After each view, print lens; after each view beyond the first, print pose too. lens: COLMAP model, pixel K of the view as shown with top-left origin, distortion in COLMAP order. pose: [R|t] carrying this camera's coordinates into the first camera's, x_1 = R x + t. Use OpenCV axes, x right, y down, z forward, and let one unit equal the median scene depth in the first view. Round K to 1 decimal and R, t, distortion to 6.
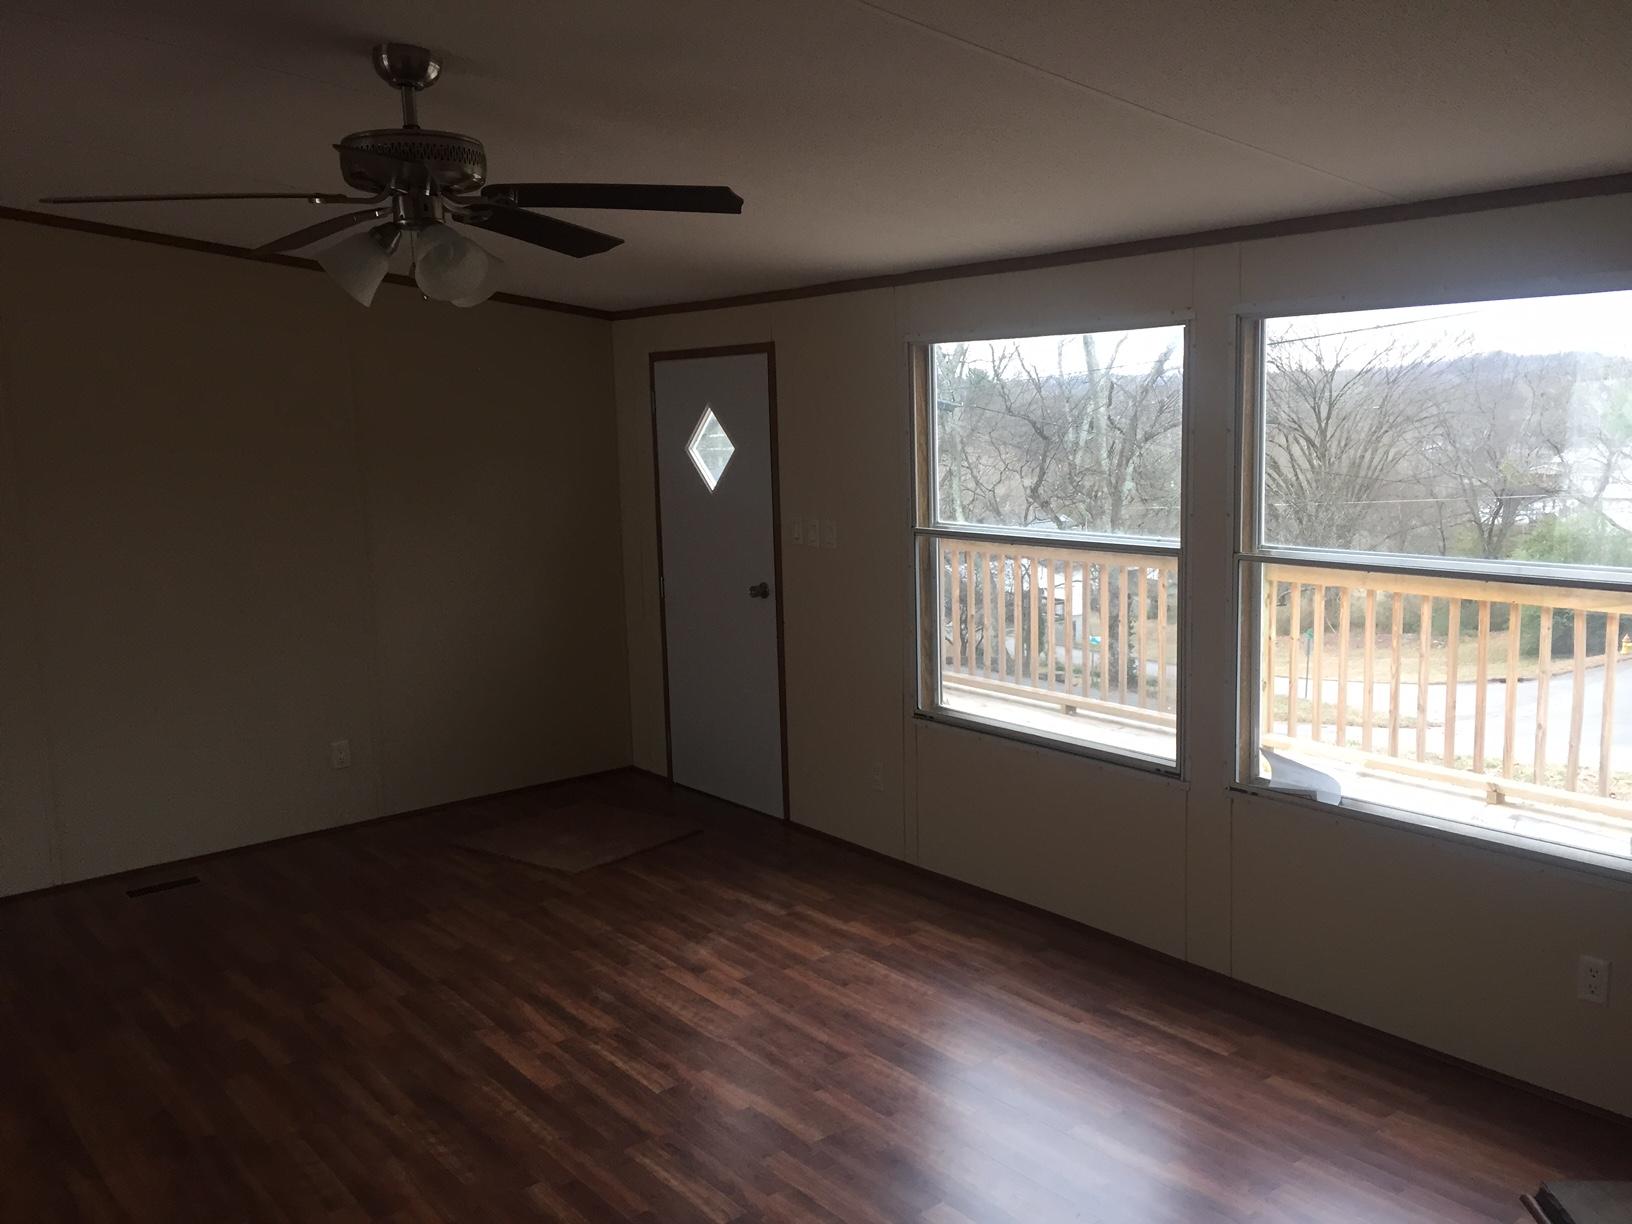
lens RADIAL K [[1403.3, 0, 819.2], [0, 1403.3, 609.2], [0, 0, 1]] dist [0.076665, -0.101179]
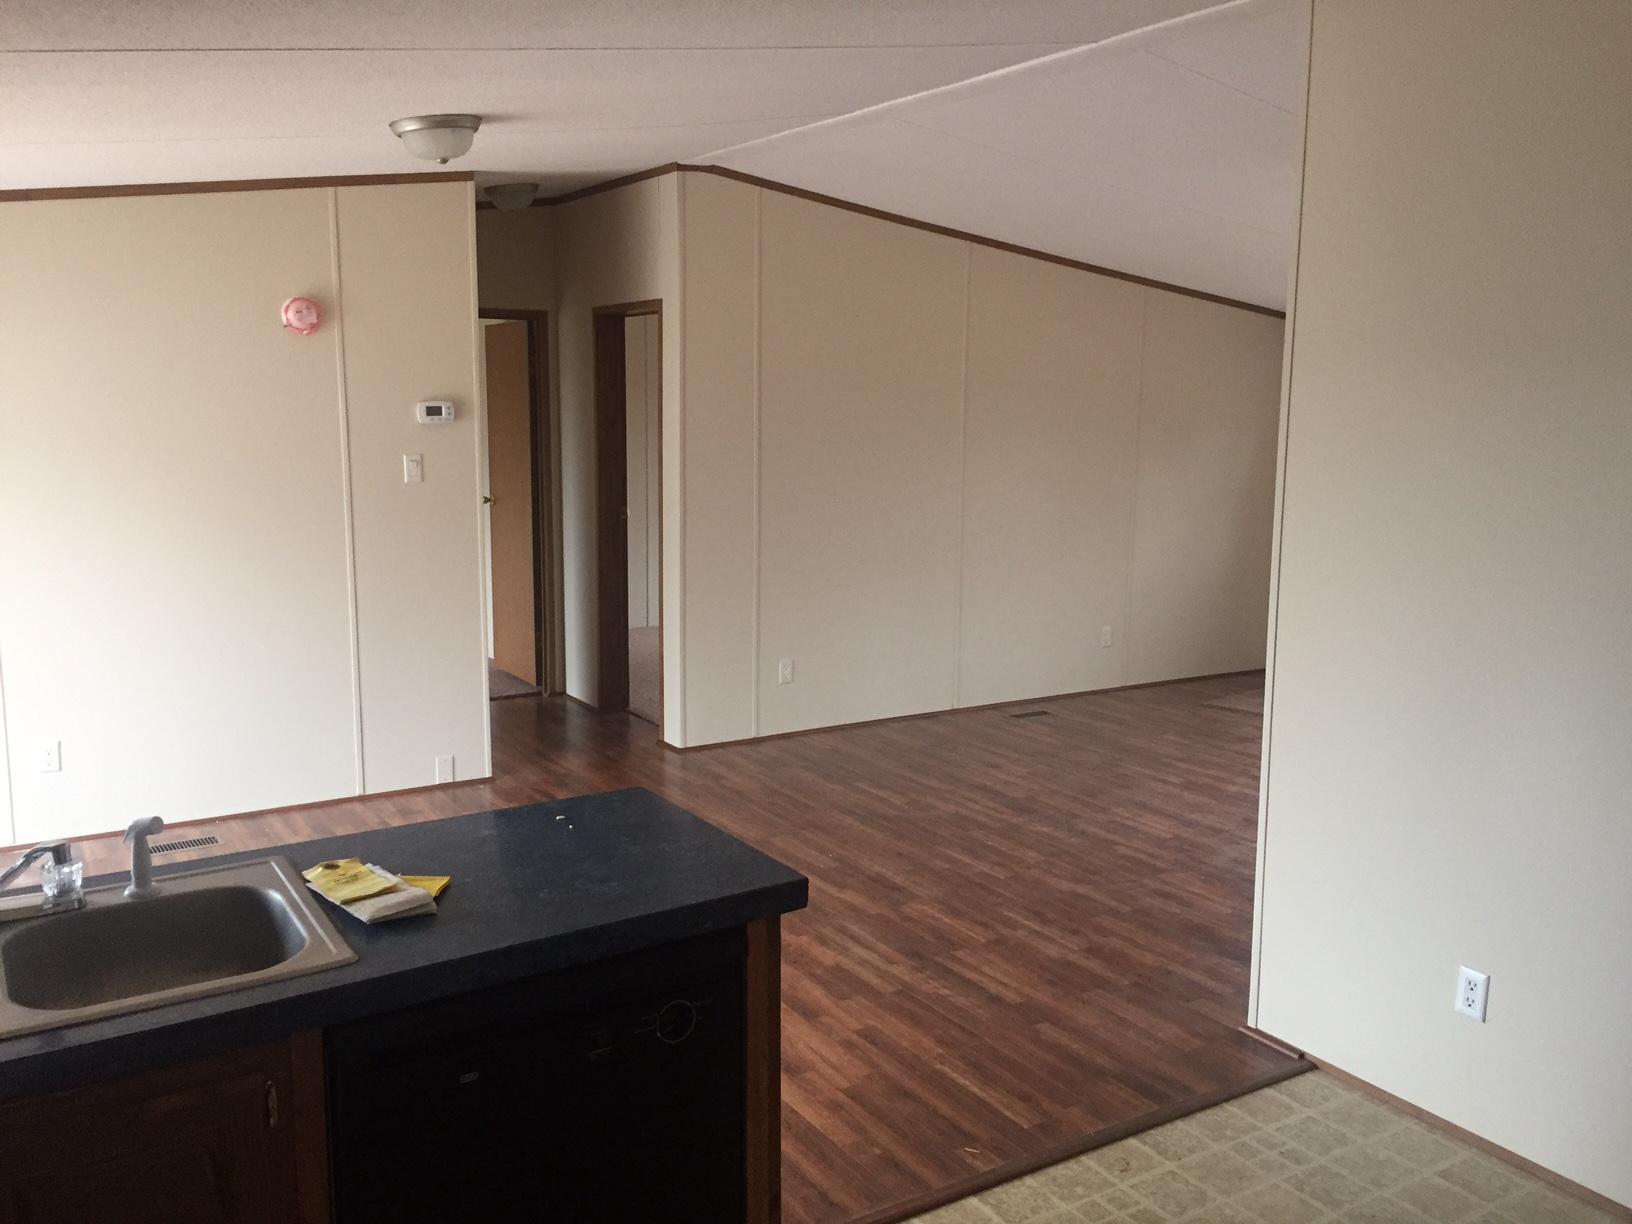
lens RADIAL K [[1403.3, 0, 815.2], [0, 1403.3, 601.2], [0, 0, 1]] dist [0.076665, -0.101179]
pose [[0.993020, 0.058510, -0.102414, -0.495535], [-0.058047, 0.998286, 0.007499, 0.076871], [0.102677, -0.001501, 0.994714, -0.392504]]
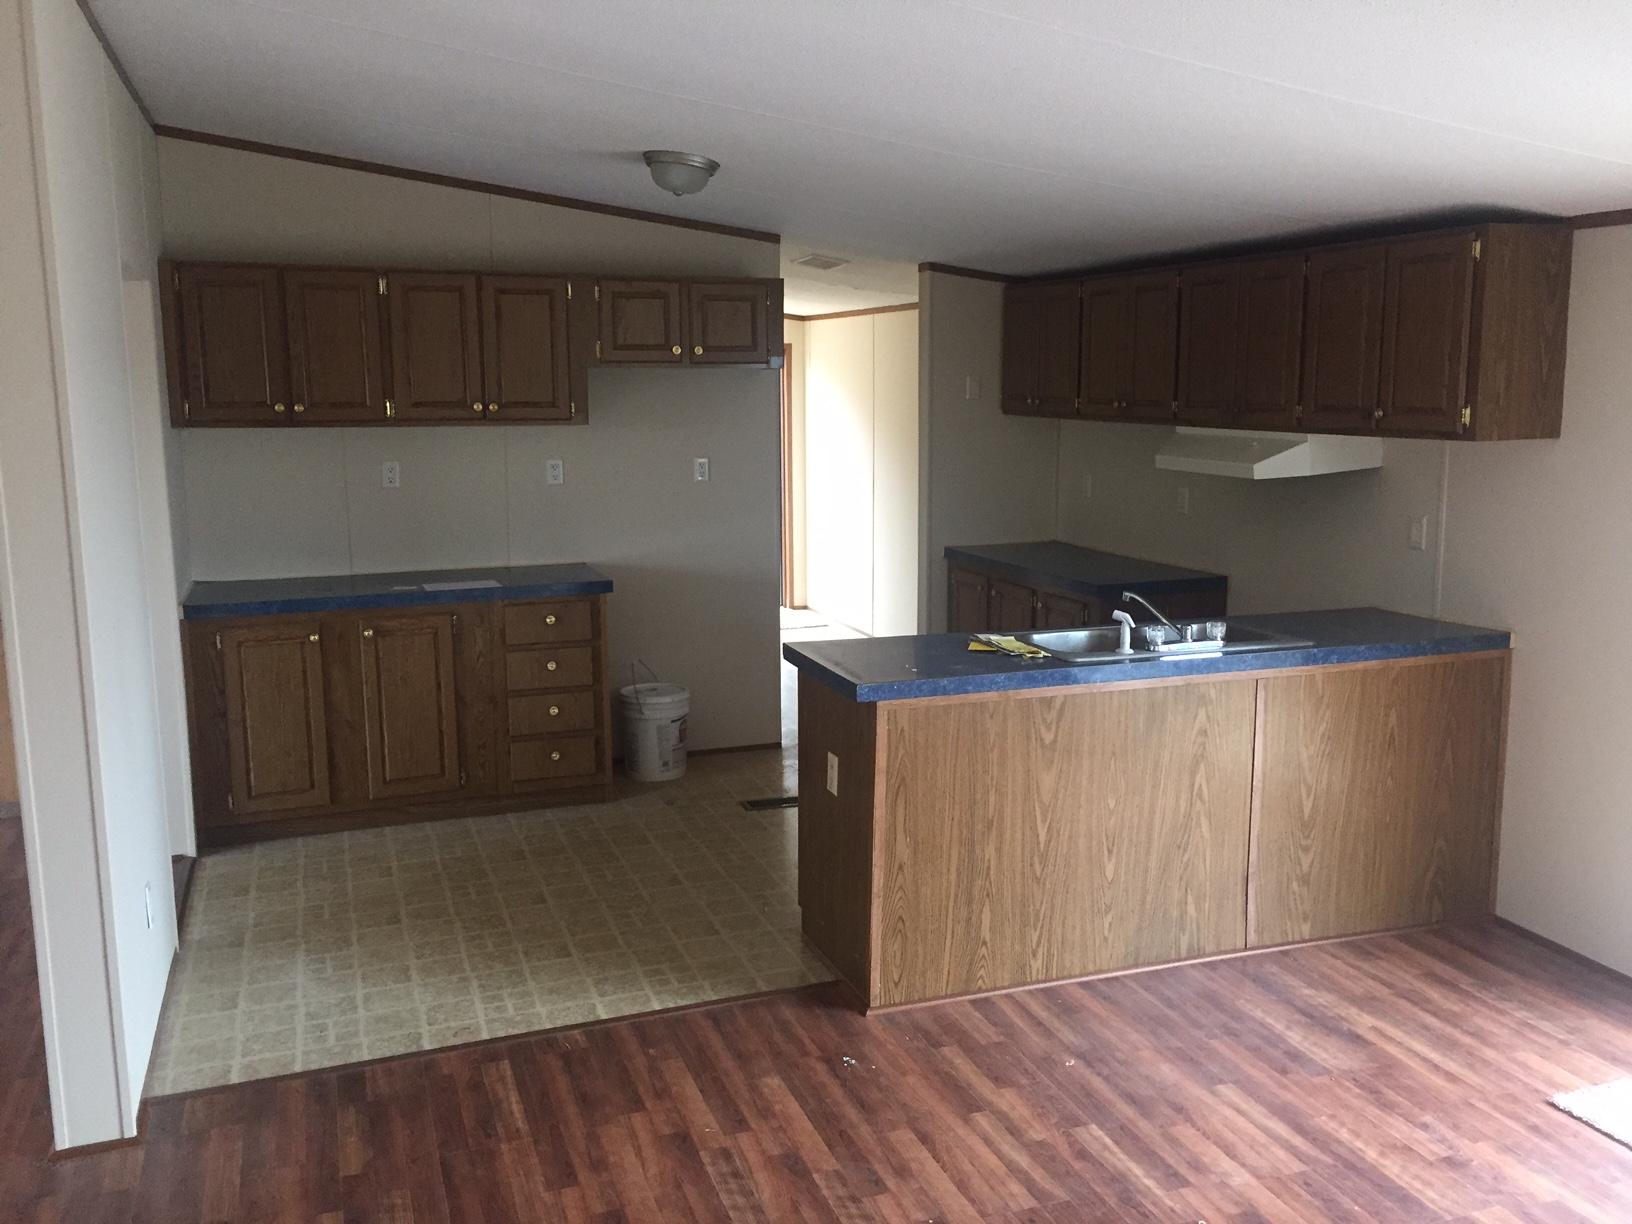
lens RADIAL K [[1403.3, 0, 813.4], [0, 1403.3, 610.1], [0, 0, 1]] dist [0.076665, -0.101179]
pose [[-0.946841, -0.011212, 0.321508, -0.786568], [0.087054, 0.953177, 0.289614, -0.072248], [-0.309701, 0.302206, -0.901530, 0.652521]]
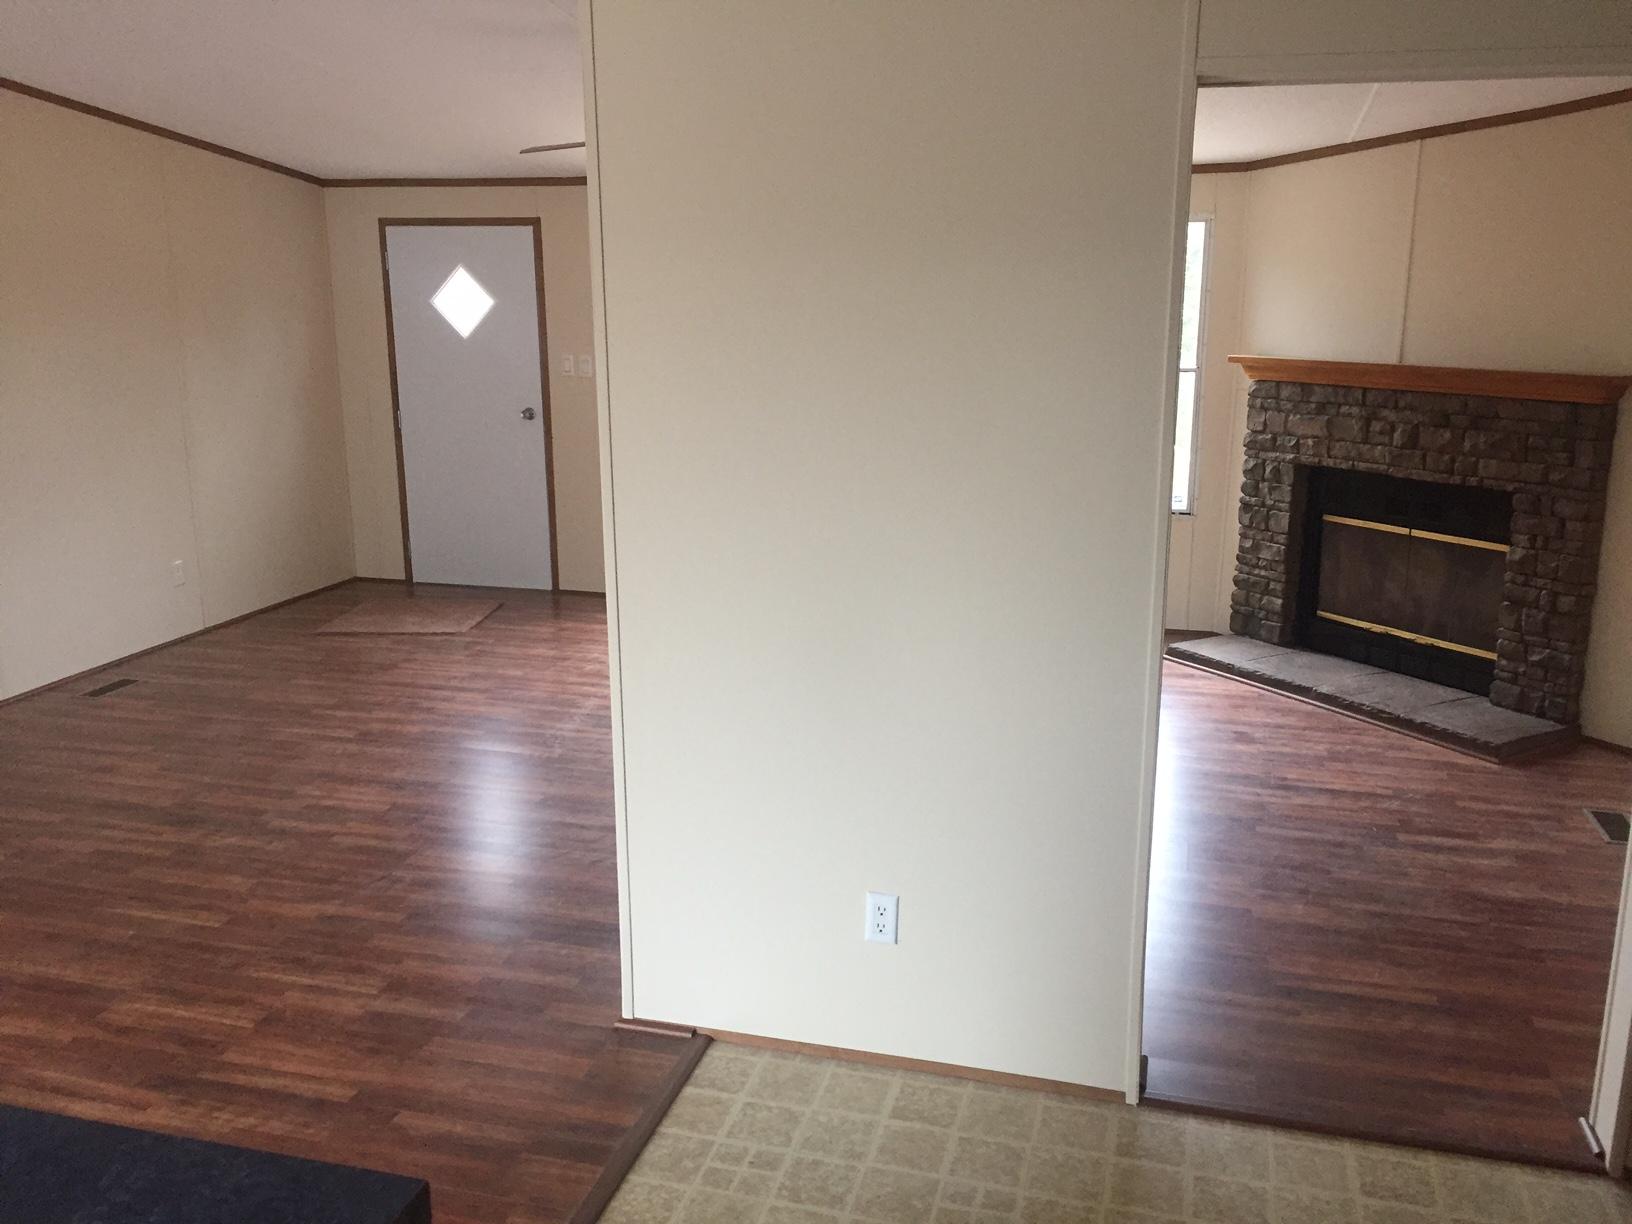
lens RADIAL K [[1403.3, 0, 813.8], [0, 1403.3, 617.9], [0, 0, 1]] dist [0.076665, -0.101179]
pose [[0.808870, -0.114691, 0.576693, -0.600996], [0.062969, 0.992048, 0.108975, 0.048672], [-0.584605, -0.051833, 0.809660, -0.215270]]
